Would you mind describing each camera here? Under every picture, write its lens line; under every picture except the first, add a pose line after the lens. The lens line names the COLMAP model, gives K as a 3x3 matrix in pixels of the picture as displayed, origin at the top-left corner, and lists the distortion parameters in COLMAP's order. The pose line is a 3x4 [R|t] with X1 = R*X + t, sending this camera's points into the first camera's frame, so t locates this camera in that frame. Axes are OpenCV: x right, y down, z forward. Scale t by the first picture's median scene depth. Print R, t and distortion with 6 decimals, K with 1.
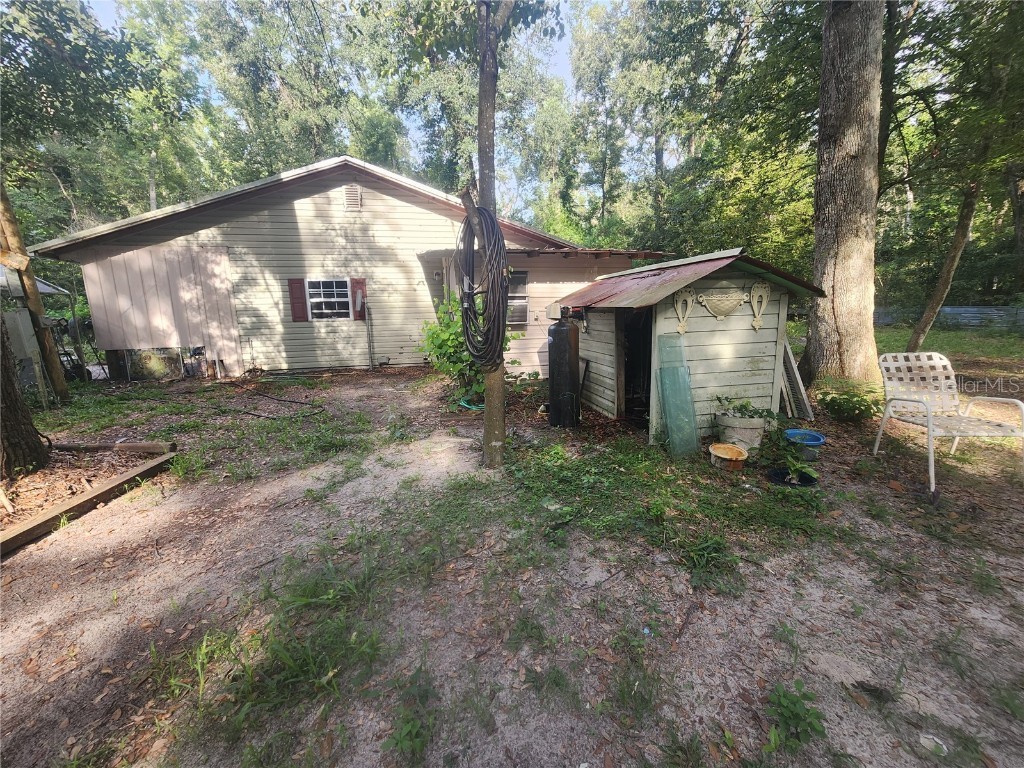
lens RADIAL K [[423.0, 0, 513.9], [0, 423.0, 384.8], [0, 0, 1]] dist [0.000614, 0.000216]
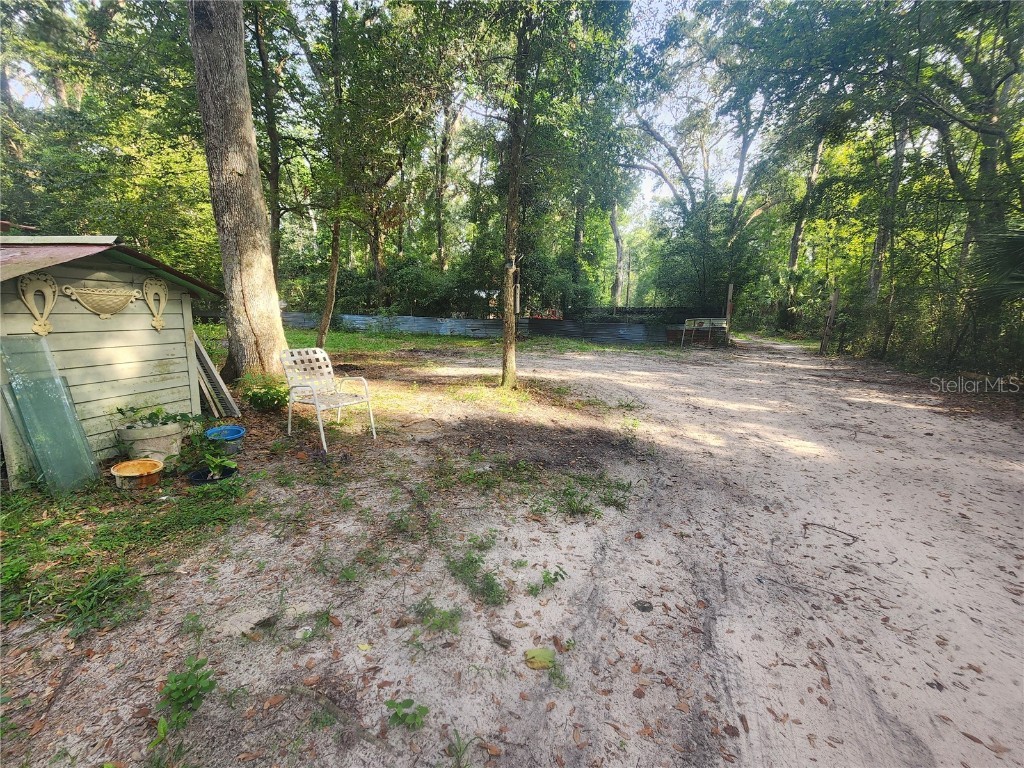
lens RADIAL K [[423.0, 0, 513.9], [0, 423.0, 384.8], [0, 0, 1]] dist [0.000614, 0.000216]
pose [[0.411169, -0.112588, 0.904579, 0.045198], [0.119478, 0.990439, 0.068967, 0.017423], [-0.903695, 0.079720, 0.420690, -0.083000]]
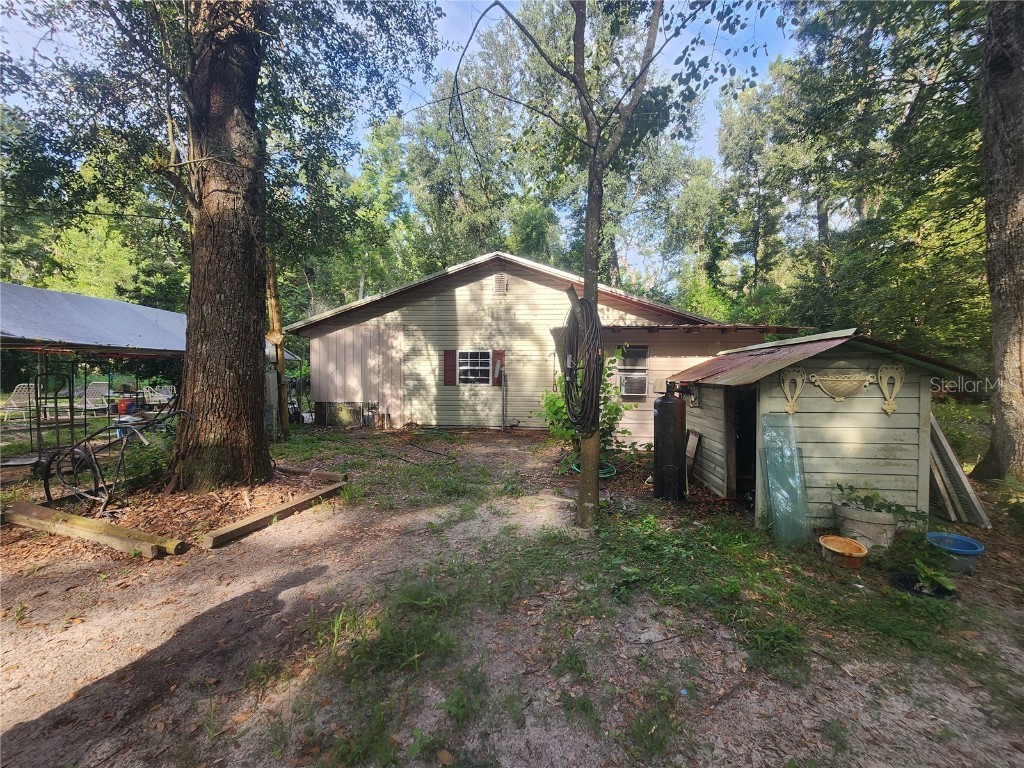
lens RADIAL K [[420.7, 0, 511.8], [0, 420.7, 385.8], [0, 0, 1]] dist [0.002741, 0.000040]
pose [[0.945207, 0.034495, -0.324645, 0.104501], [-0.084456, 0.986388, -0.141088, 0.006448], [0.315359, 0.160776, 0.935254, -0.113520]]
